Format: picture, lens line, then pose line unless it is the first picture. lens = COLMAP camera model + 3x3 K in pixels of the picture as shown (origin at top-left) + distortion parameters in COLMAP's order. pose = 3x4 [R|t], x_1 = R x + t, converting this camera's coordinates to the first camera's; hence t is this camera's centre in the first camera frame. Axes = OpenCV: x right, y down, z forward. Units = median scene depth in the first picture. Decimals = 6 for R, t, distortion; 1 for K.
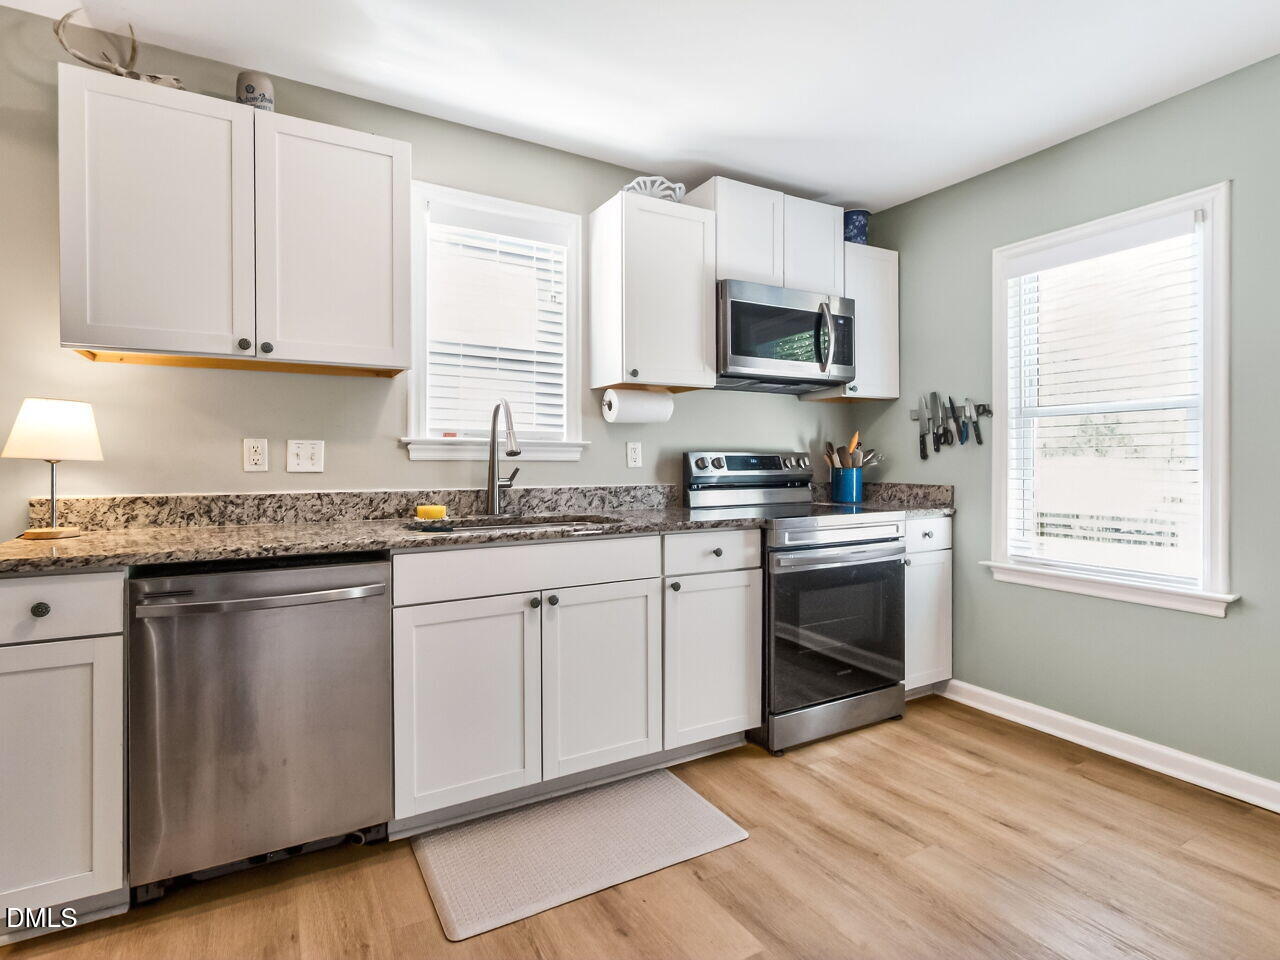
lens RADIAL K [[669.0, 0, 639.9], [0, 669.0, 460.5], [0, 0, 1]] dist [0.007355, -0.006012]
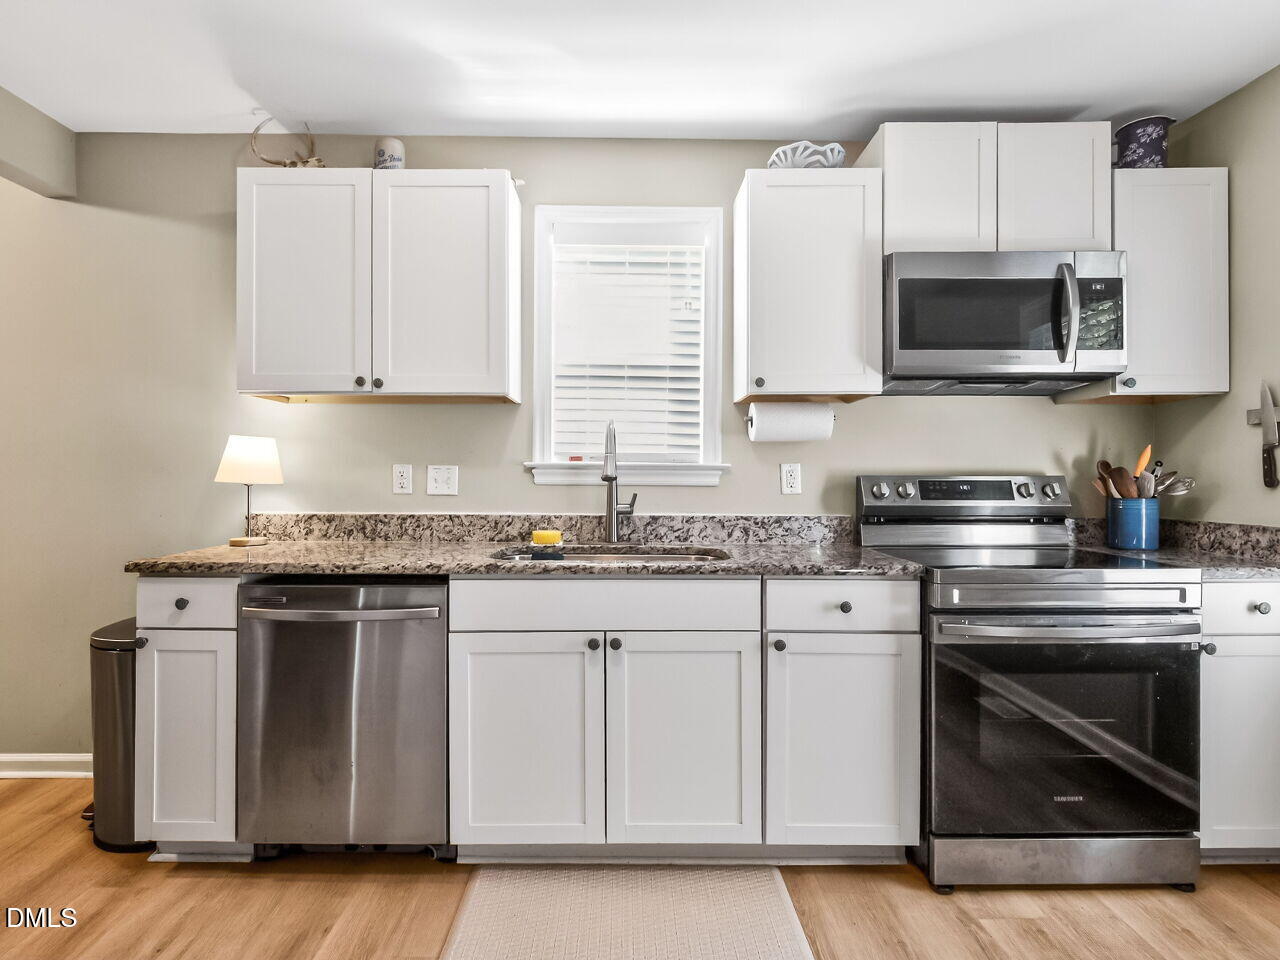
lens RADIAL K [[669.0, 0, 626.8], [0, 669.0, 477.8], [0, 0, 1]] dist [0.007355, -0.006012]
pose [[0.865984, 0.002876, -0.500064, 0.276935], [-0.004007, 0.999991, -0.001189, -0.009670], [0.500056, 0.003033, 0.865988, 0.196595]]
